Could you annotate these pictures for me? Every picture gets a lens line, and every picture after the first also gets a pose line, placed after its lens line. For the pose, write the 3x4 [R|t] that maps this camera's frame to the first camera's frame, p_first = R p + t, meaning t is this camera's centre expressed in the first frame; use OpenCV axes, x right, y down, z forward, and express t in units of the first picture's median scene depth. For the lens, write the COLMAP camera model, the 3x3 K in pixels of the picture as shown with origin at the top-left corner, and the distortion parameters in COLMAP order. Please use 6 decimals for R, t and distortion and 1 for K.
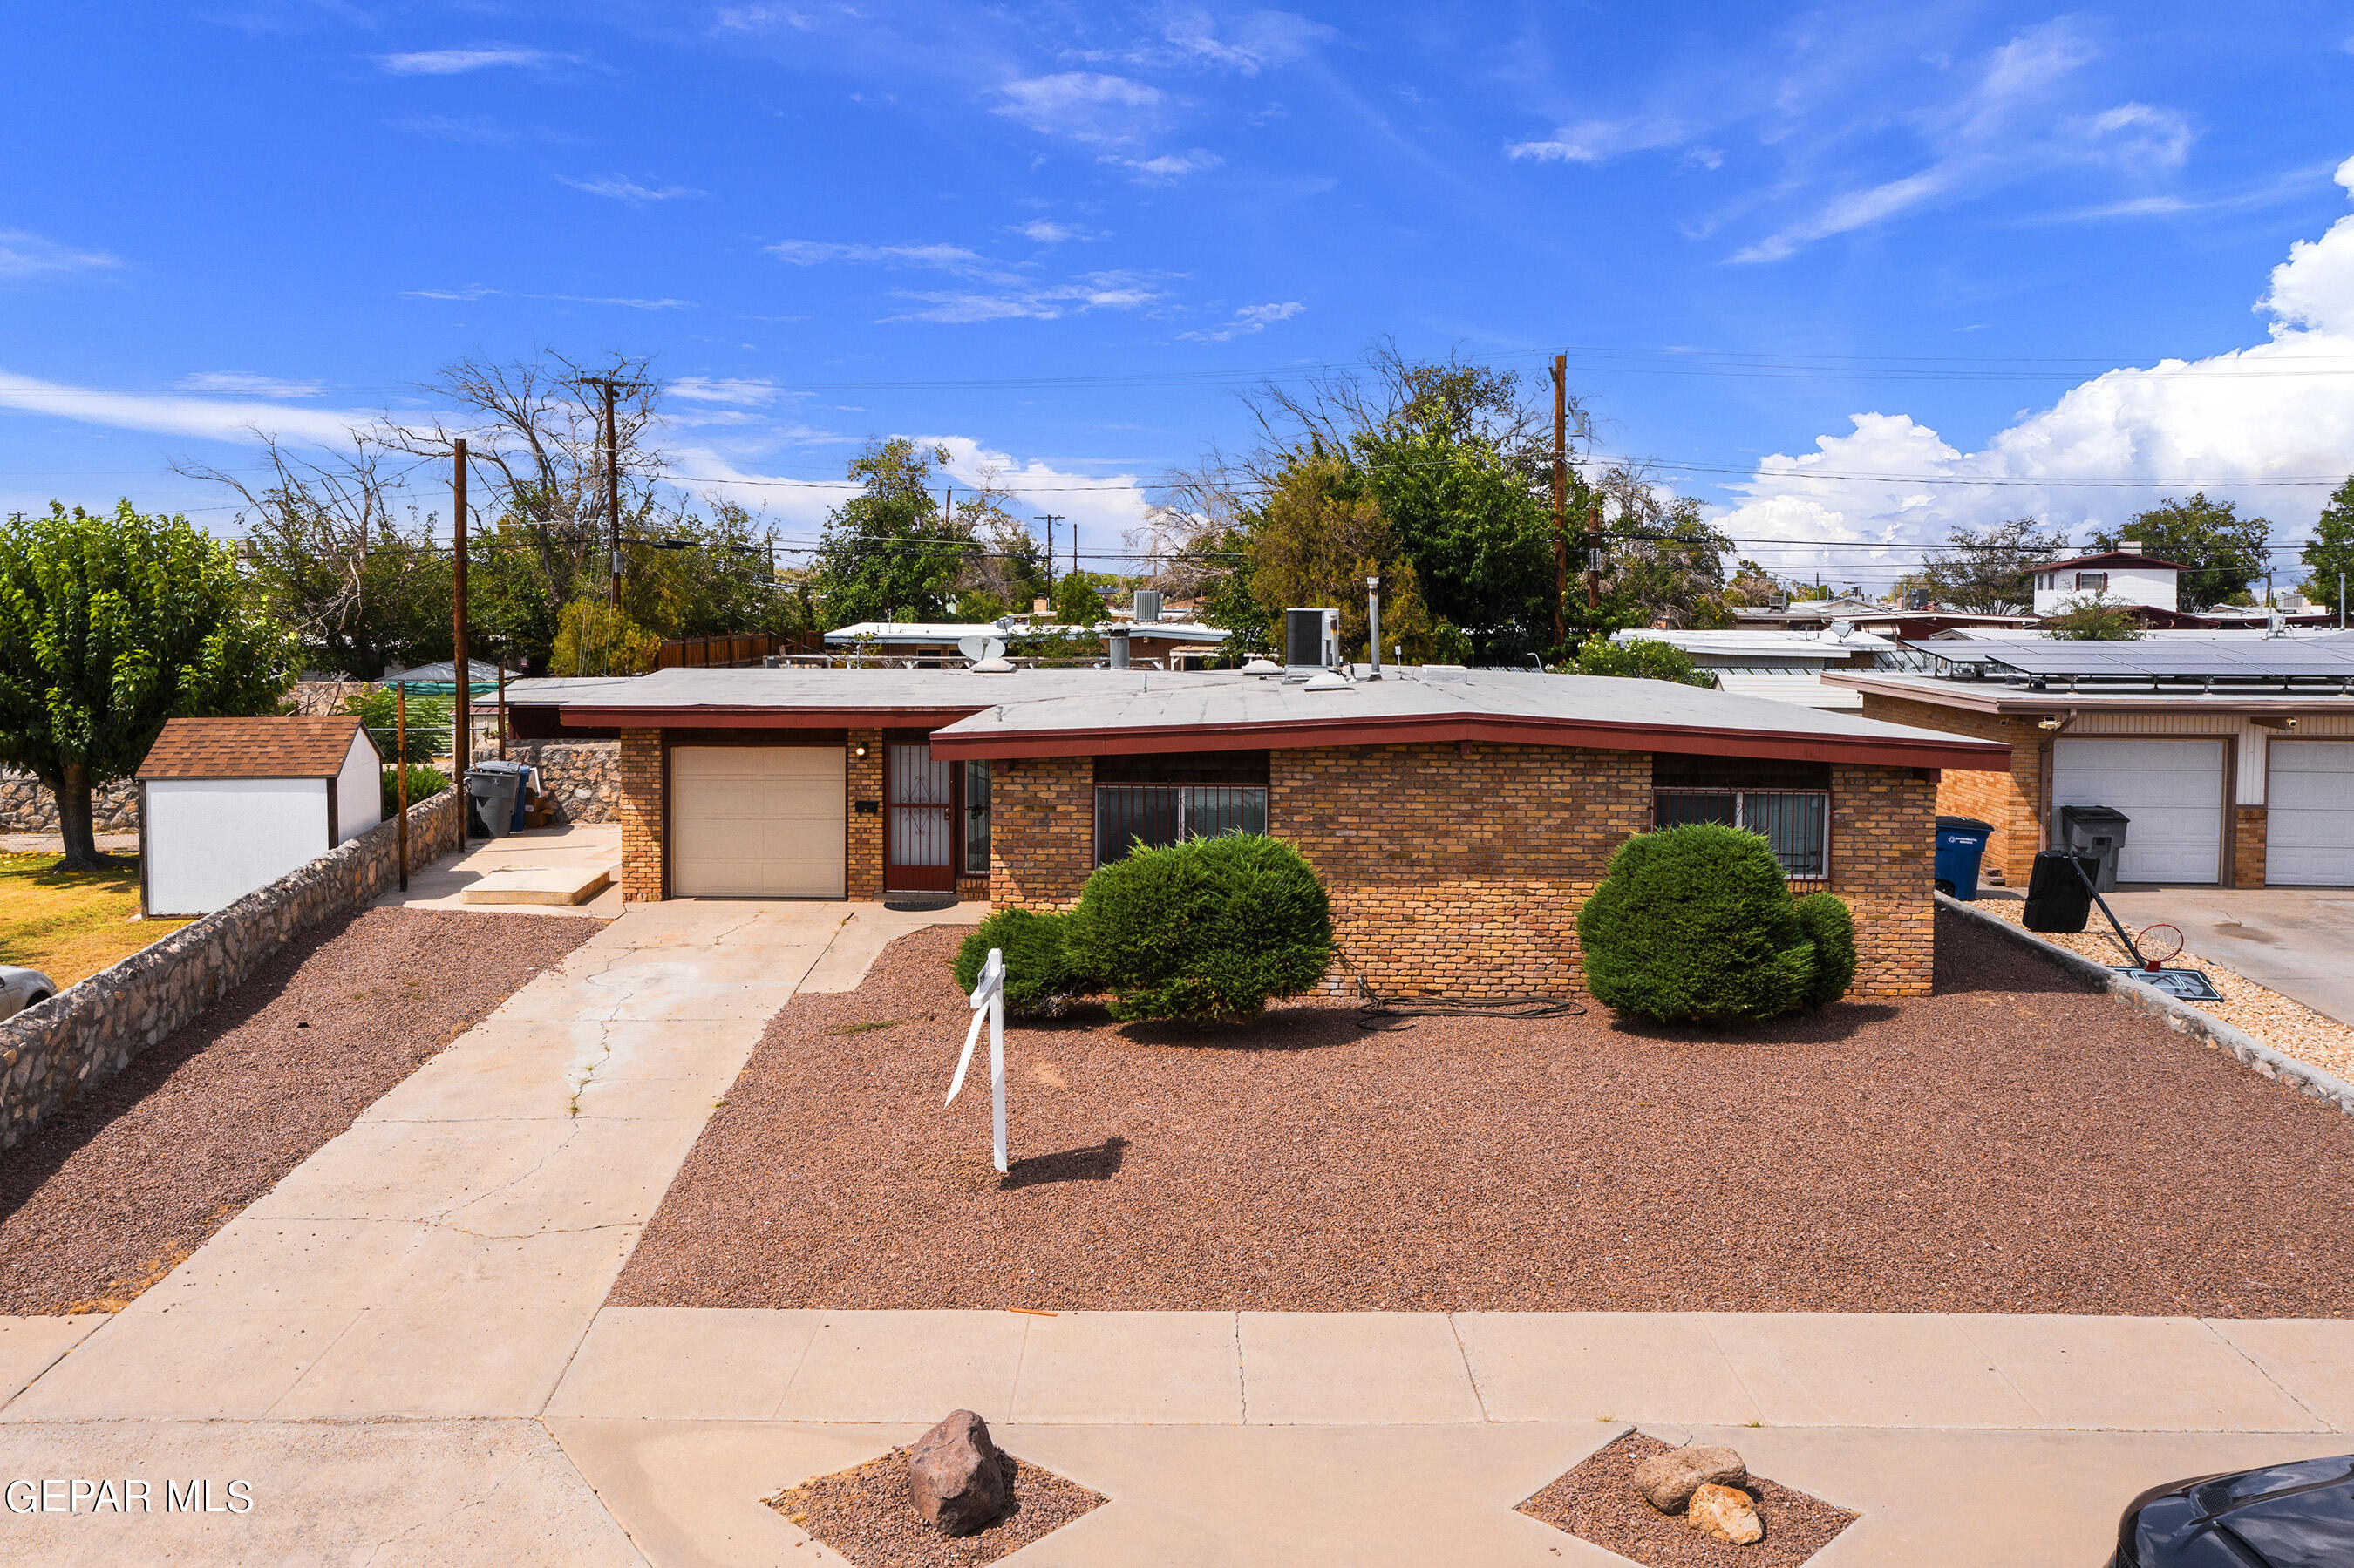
lens RADIAL K [[1819.0, 0, 1177.7], [0, 1819.0, 868.0], [0, 0, 1]] dist [-0.002258, 0.003431]
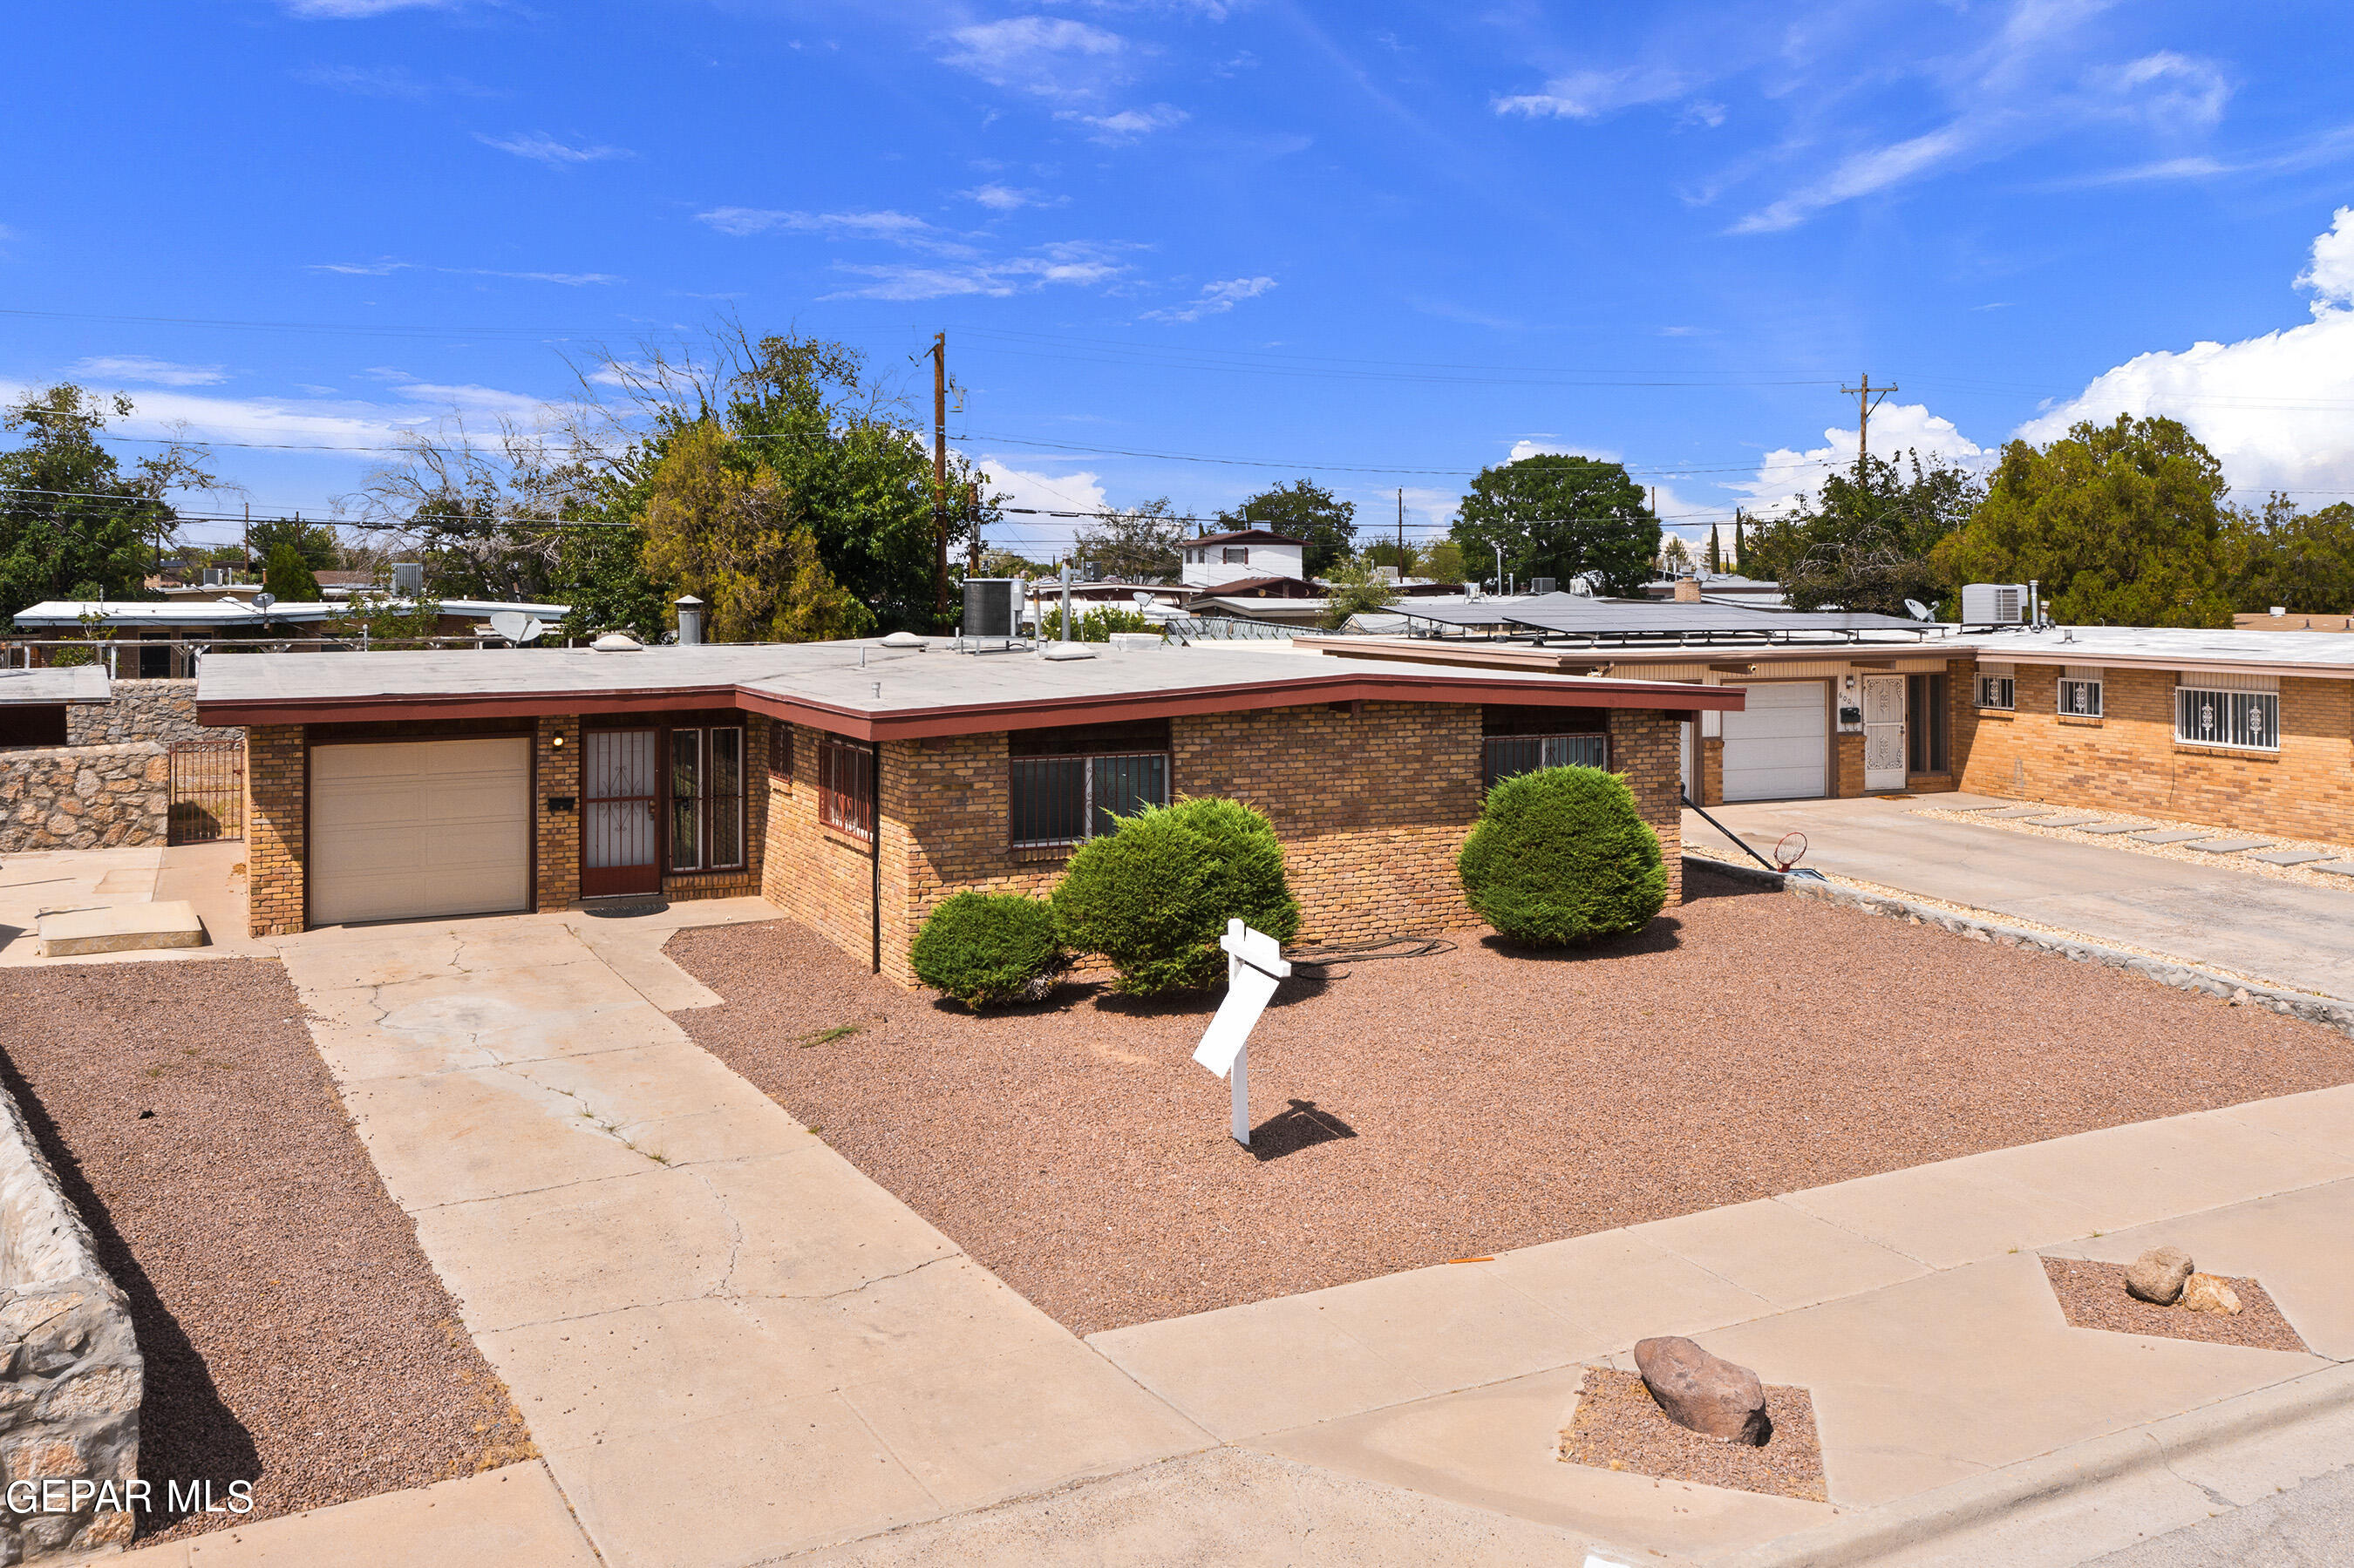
lens RADIAL K [[1855.9, 0, 1179.7], [0, 1855.9, 771.4], [0, 0, 1]] dist [-0.004896, -0.000596]
pose [[0.888286, -0.050920, 0.456460, -0.415291], [0.069203, 0.997328, -0.023415, -0.009889], [-0.454048, 0.052388, 0.889436, 0.081071]]
